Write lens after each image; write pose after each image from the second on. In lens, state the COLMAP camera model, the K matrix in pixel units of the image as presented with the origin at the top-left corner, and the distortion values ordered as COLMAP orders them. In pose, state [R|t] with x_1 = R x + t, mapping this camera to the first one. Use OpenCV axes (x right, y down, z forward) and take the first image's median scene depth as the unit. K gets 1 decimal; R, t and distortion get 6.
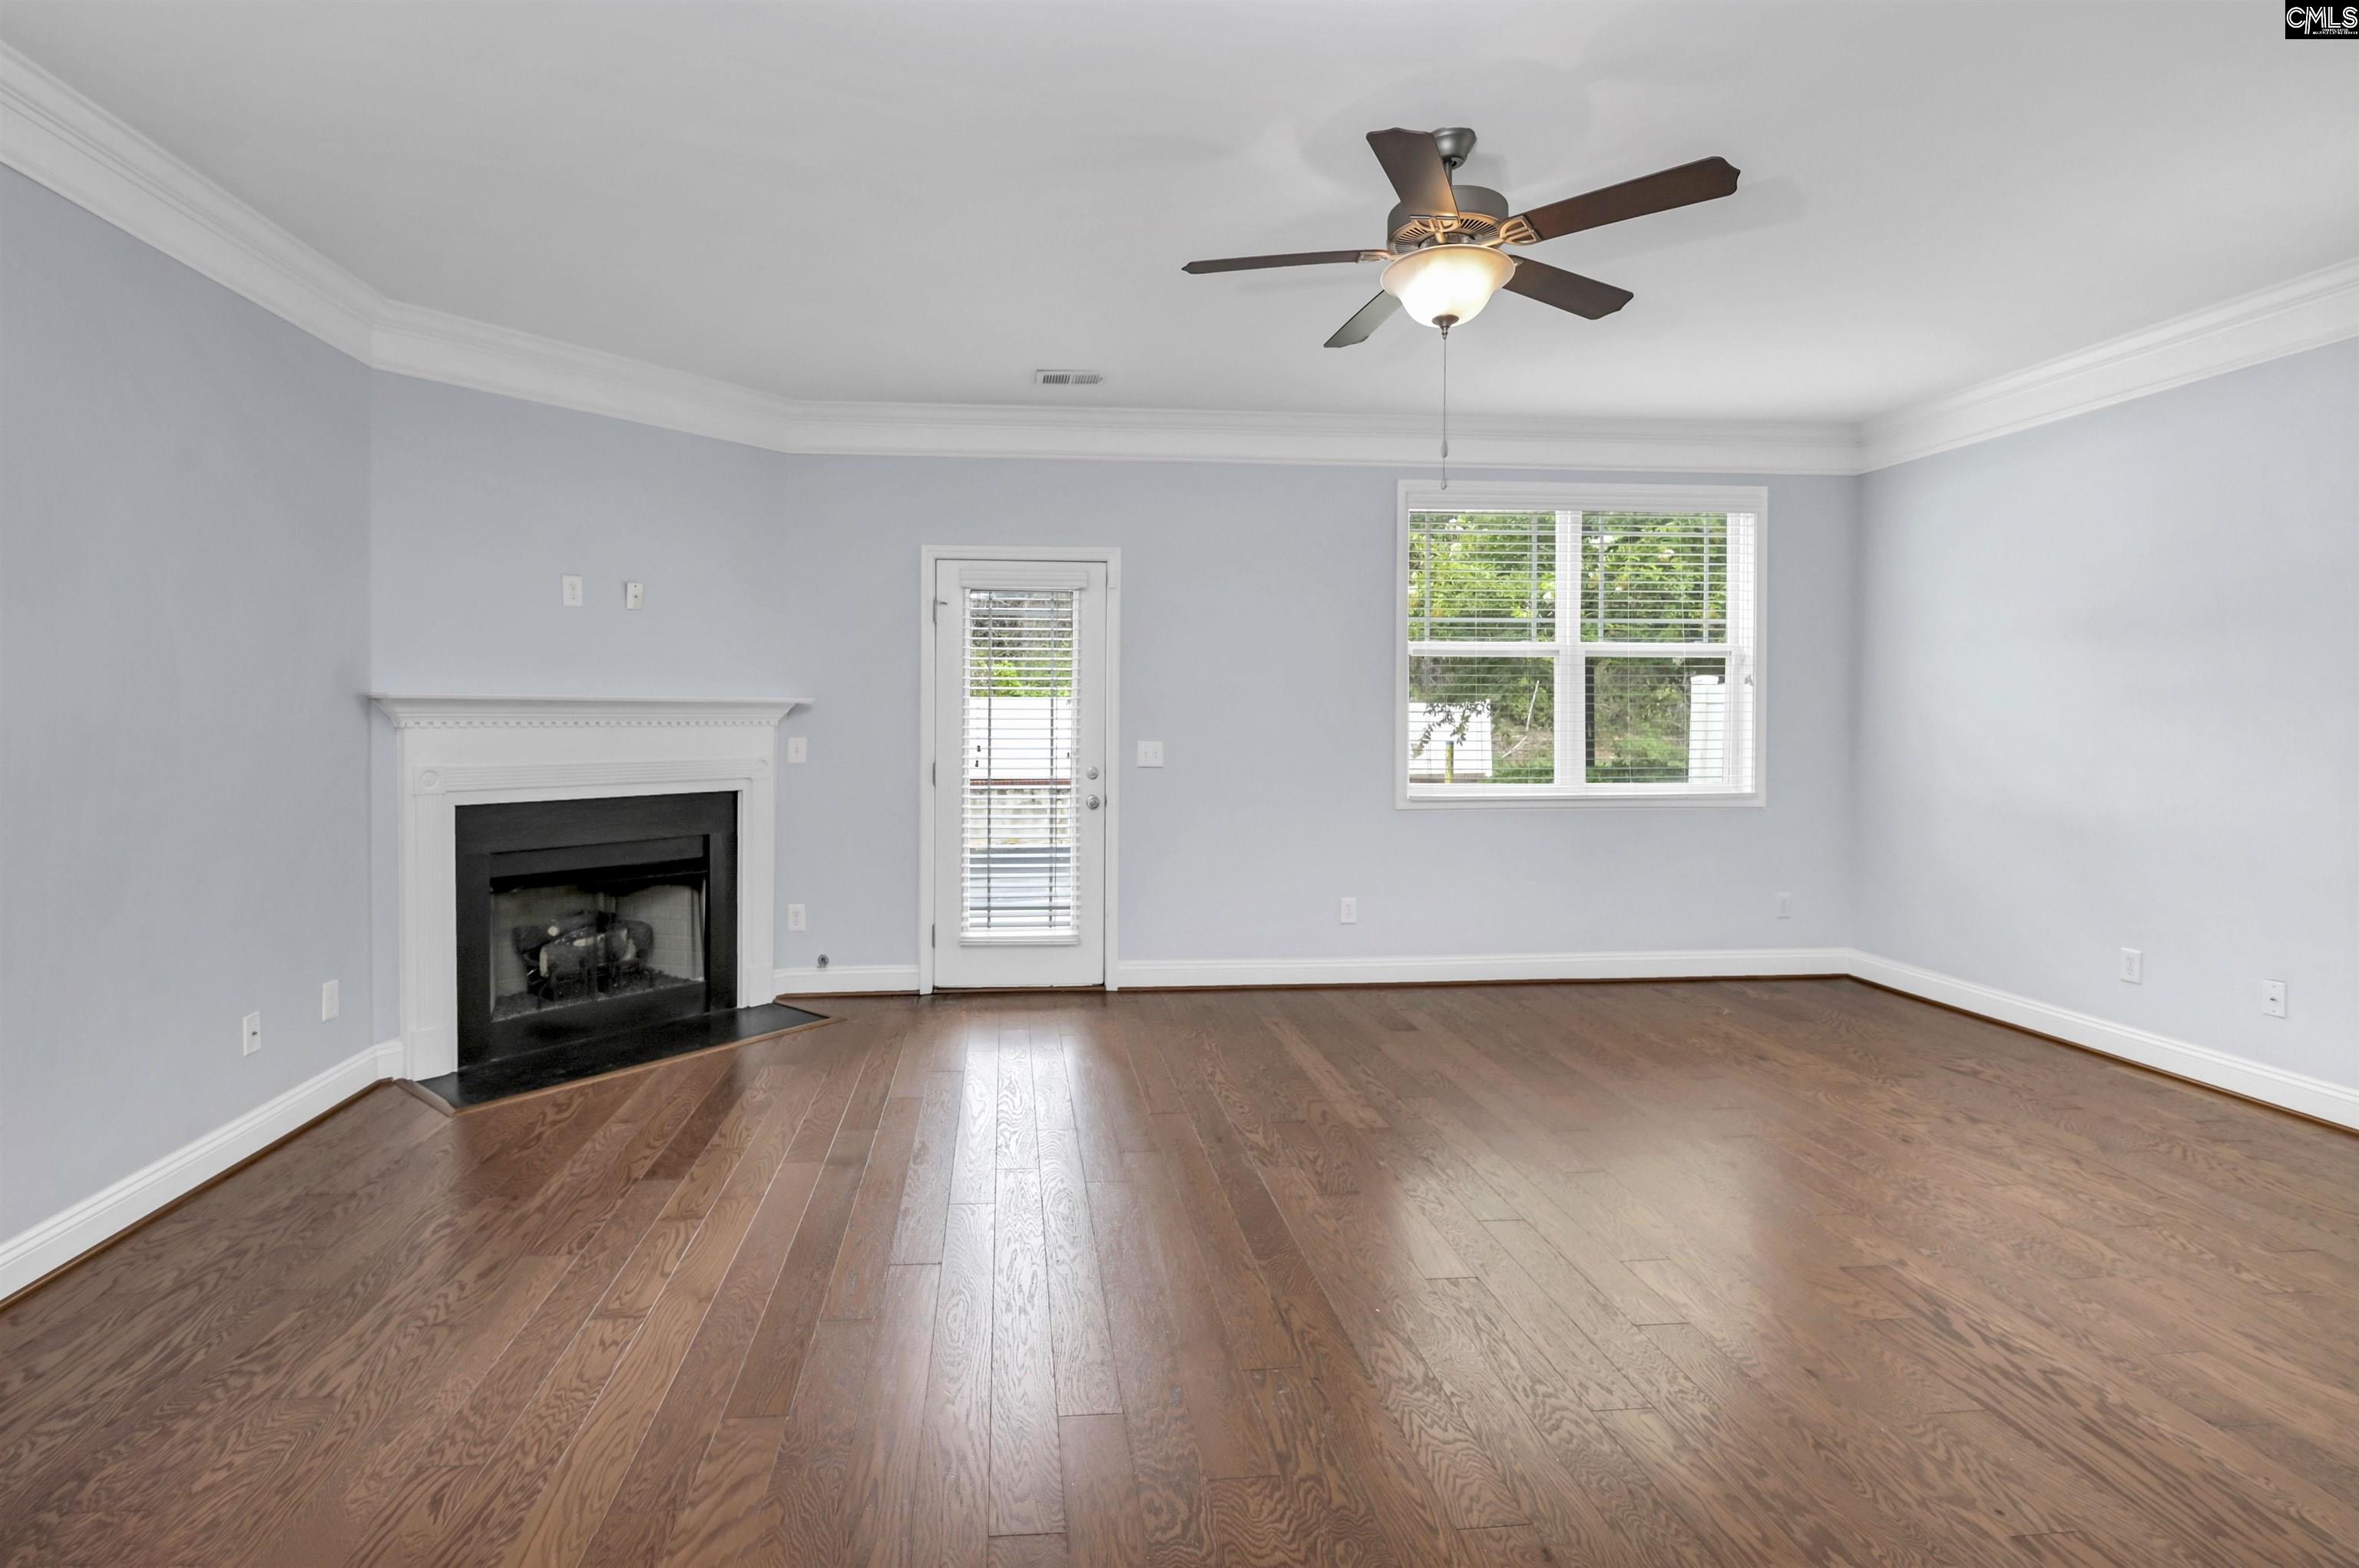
lens RADIAL K [[1148.8, 0, 1101.5], [0, 1148.8, 727.9], [0, 0, 1]] dist [-0.020405, -0.001326]
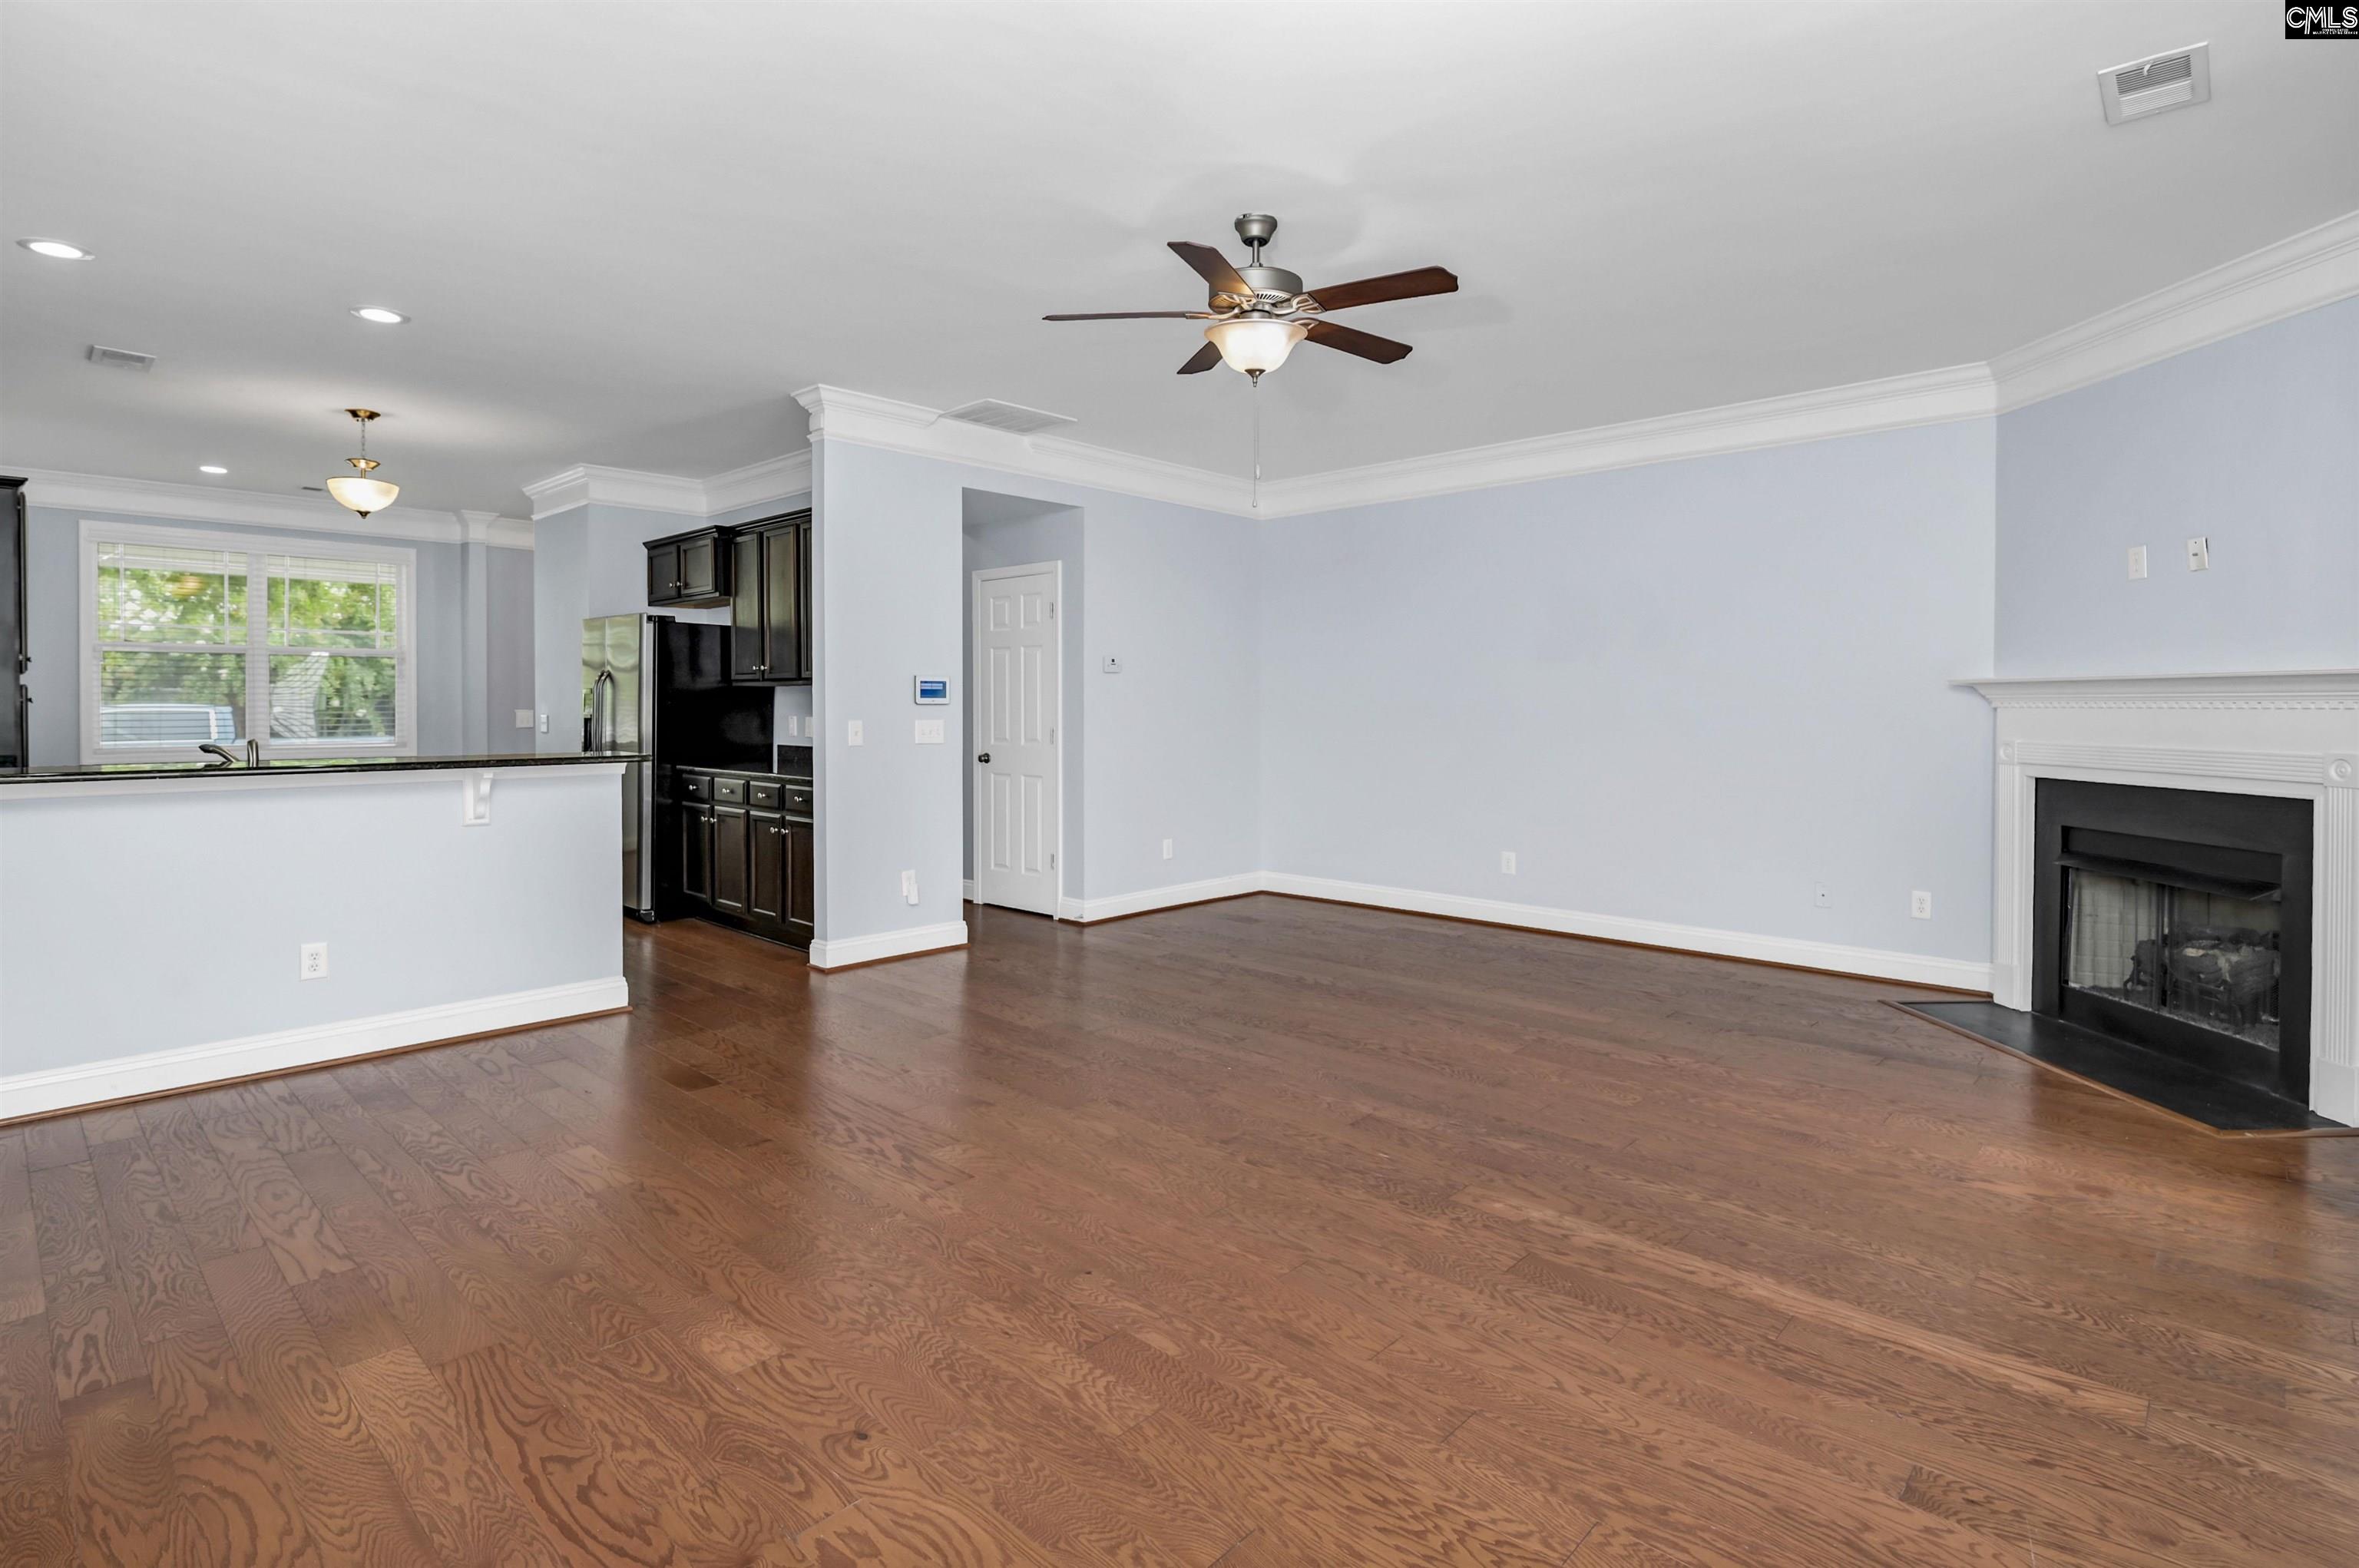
lens RADIAL K [[1161.4, 0, 1165.2], [0, 1161.4, 720.3], [0, 0, 1]] dist [-0.000430, 0.000150]
pose [[-0.752721, 0.007556, -0.658296, 0.632512], [-0.009498, 0.999705, 0.022335, -0.003834], [0.658271, 0.023065, -0.752428, 0.991567]]
